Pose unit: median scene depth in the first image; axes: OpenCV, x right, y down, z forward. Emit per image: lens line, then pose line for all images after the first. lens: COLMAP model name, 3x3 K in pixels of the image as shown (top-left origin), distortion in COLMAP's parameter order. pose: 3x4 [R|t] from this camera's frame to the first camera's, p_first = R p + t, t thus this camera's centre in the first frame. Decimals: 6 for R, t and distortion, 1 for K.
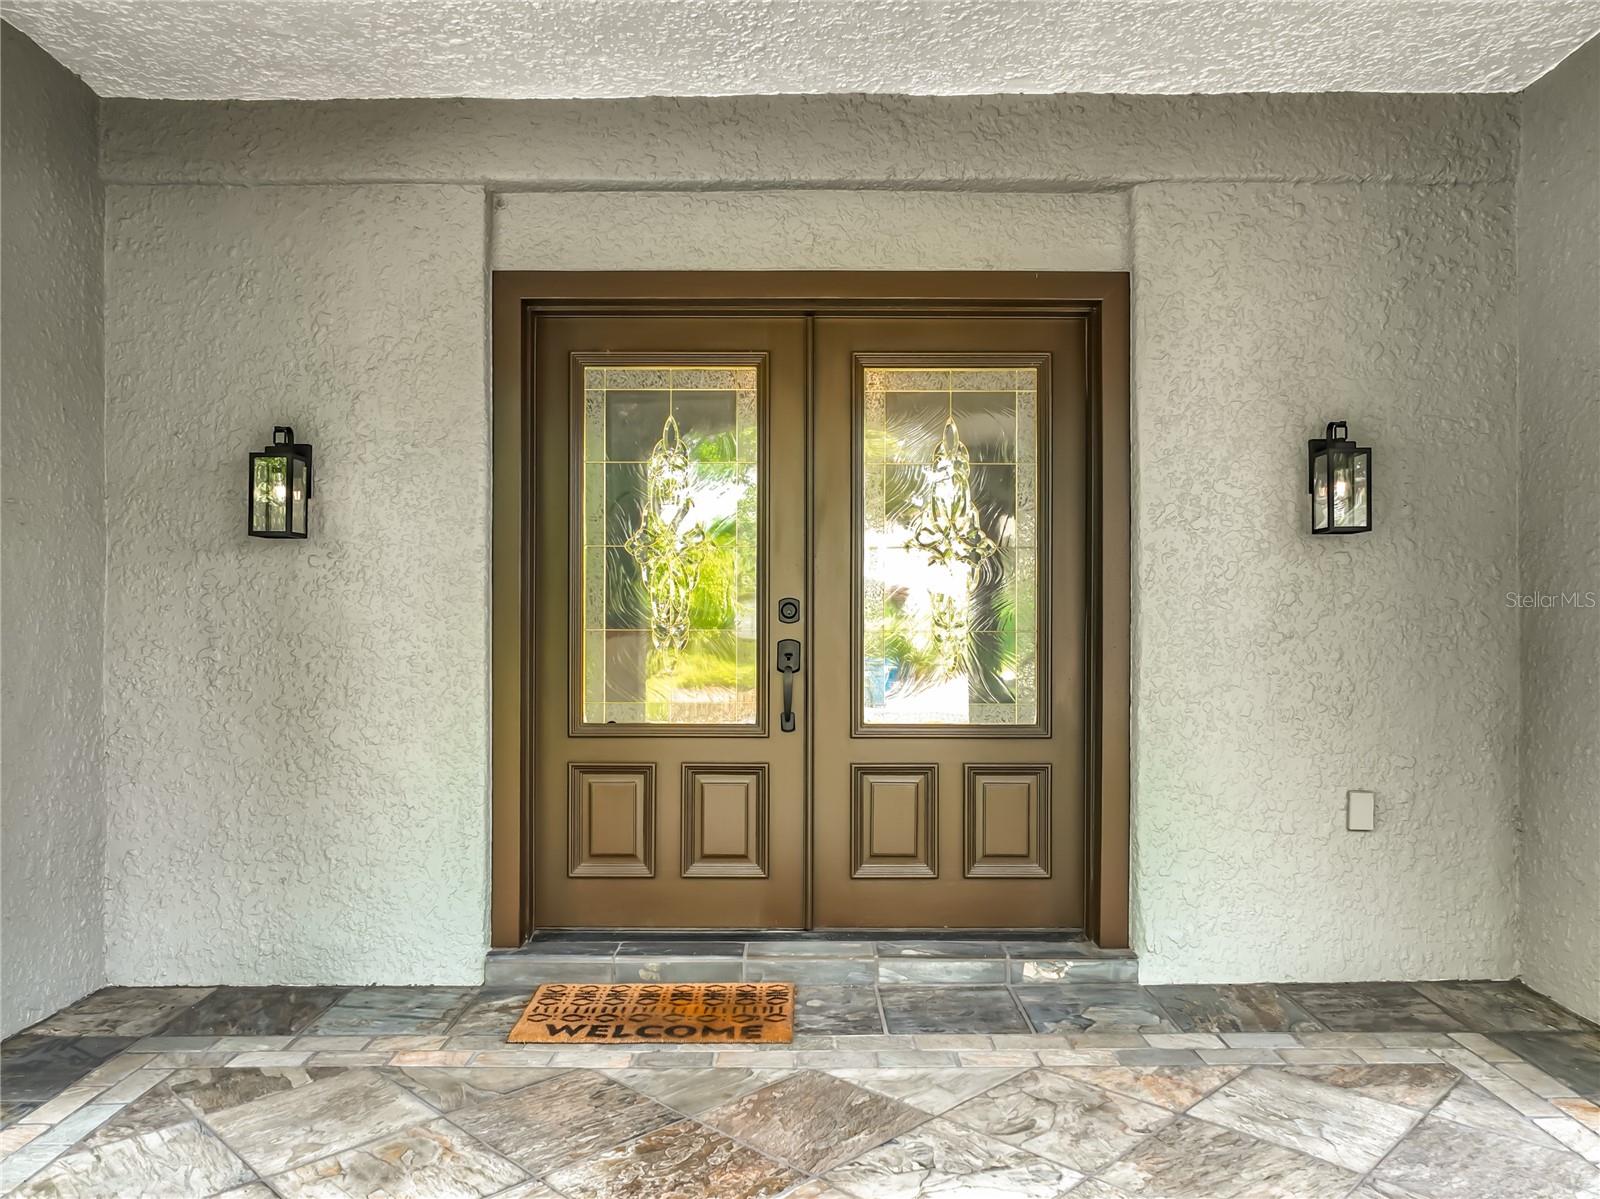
lens RADIAL K [[1122.8, 0, 800.0], [0, 1122.8, 599.5], [0, 0, 1]] dist [-0.010727, -0.001365]
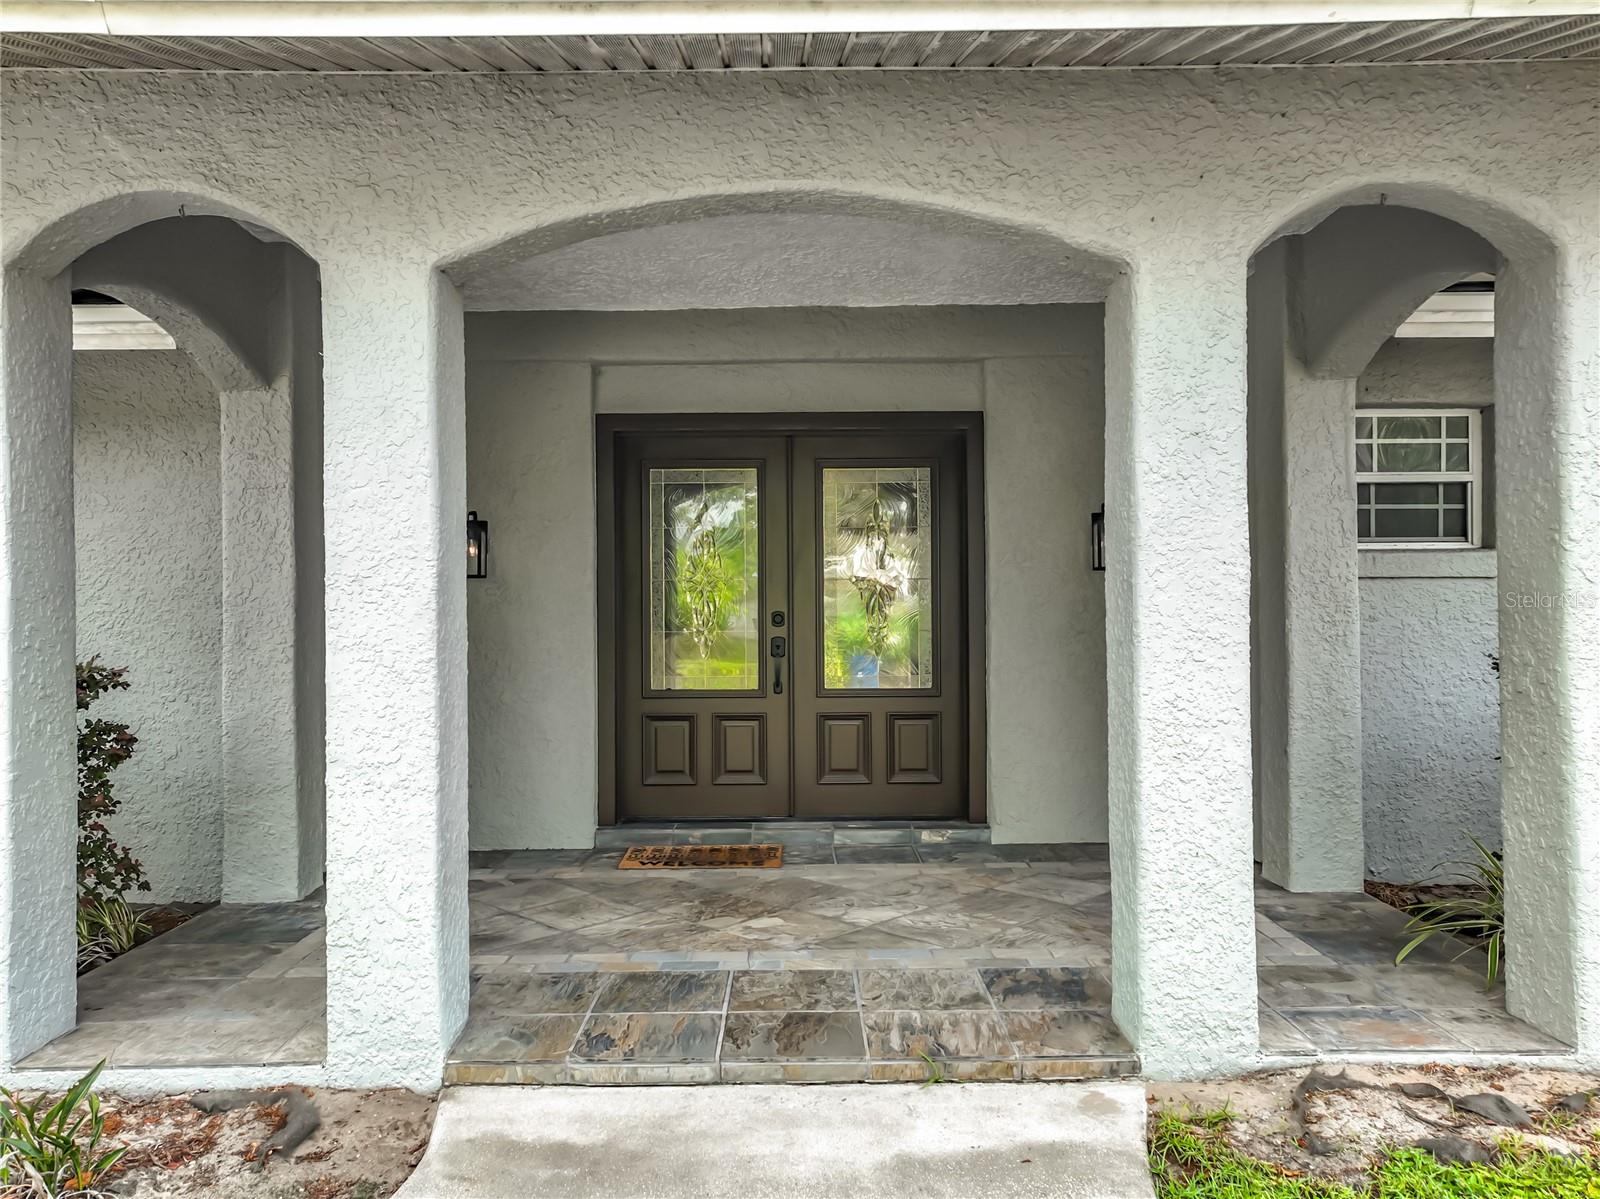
lens RADIAL K [[1122.8, 0, 800.0], [0, 1122.8, 599.5], [0, 0, 1]] dist [-0.010727, -0.001365]
pose [[0.999949, -0.008186, 0.005878, 0.013222], [0.008185, 0.999966, 0.000089, -0.018864], [-0.005878, -0.000041, 0.999983, -0.649158]]
